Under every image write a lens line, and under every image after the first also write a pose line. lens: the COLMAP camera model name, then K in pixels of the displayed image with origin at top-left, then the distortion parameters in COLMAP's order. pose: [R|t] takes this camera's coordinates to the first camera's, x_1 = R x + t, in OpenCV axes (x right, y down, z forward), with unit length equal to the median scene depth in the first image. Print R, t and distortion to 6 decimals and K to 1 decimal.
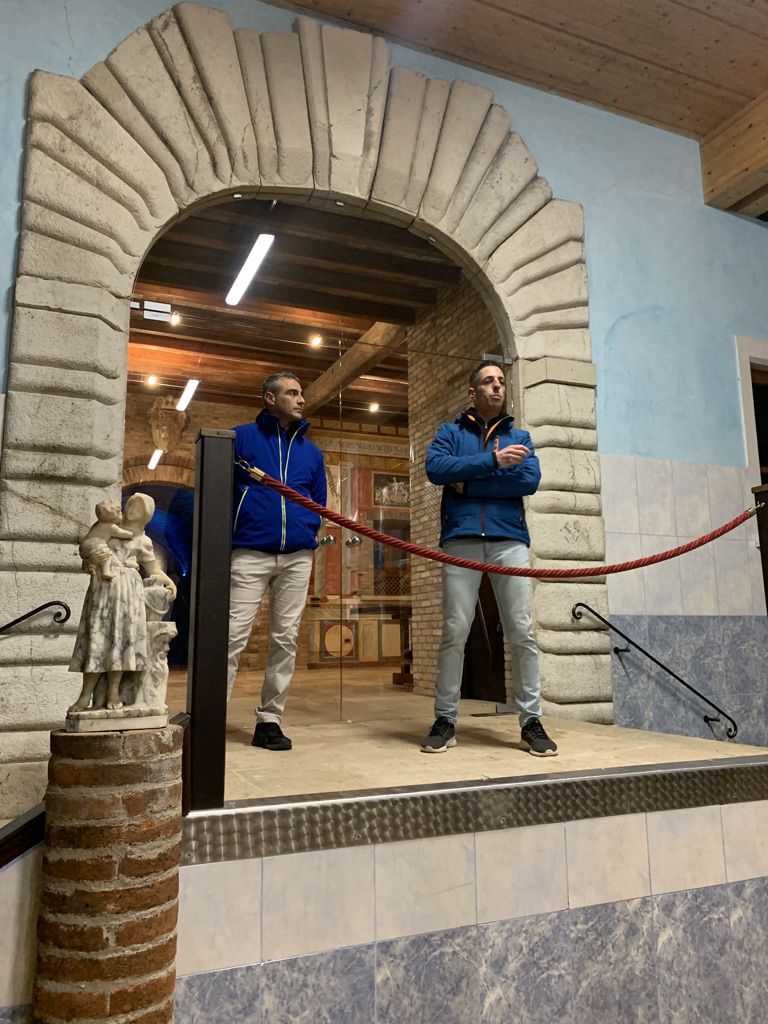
lens RADIAL K [[787.3, 0, 377.9], [0, 787.3, 503.4], [0, 0, 1]] dist [0.005601, -0.002659]
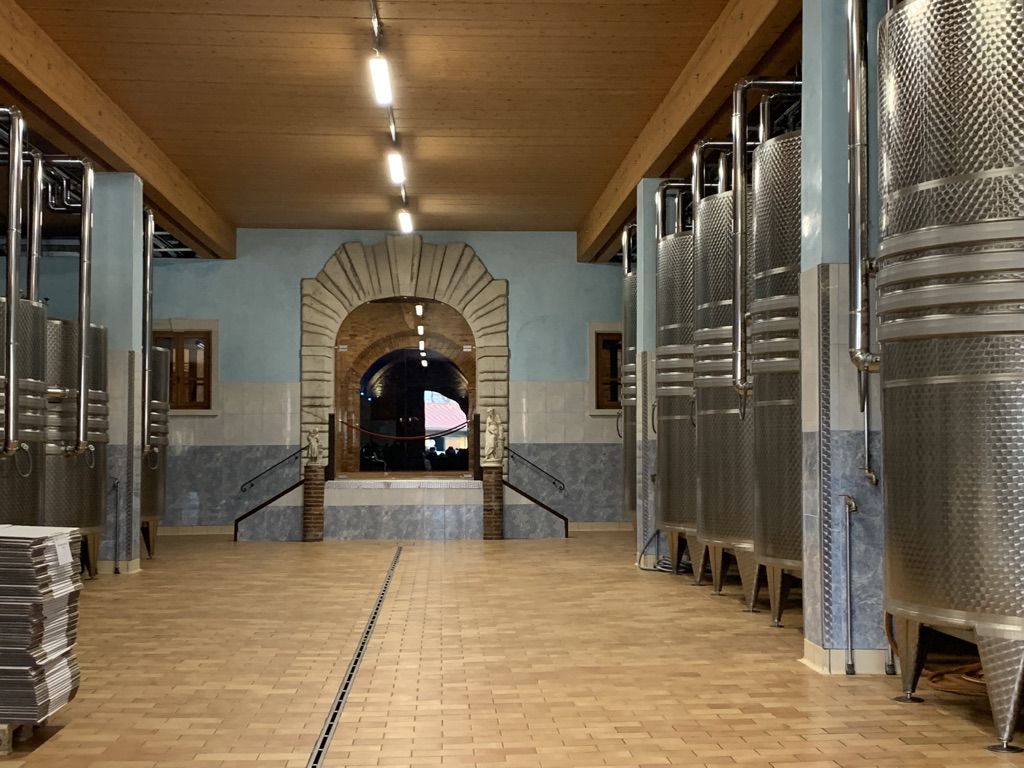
lens RADIAL K [[1399.6, 0, 513.5], [0, 1399.6, 385.1], [0, 0, 1]] dist [0.044837, 0.000000]
pose [[0.941499, -0.009169, -0.336891, 2.085704], [0.051584, 0.991772, 0.117168, -0.668986], [0.333045, -0.127692, 0.934225, -3.733876]]
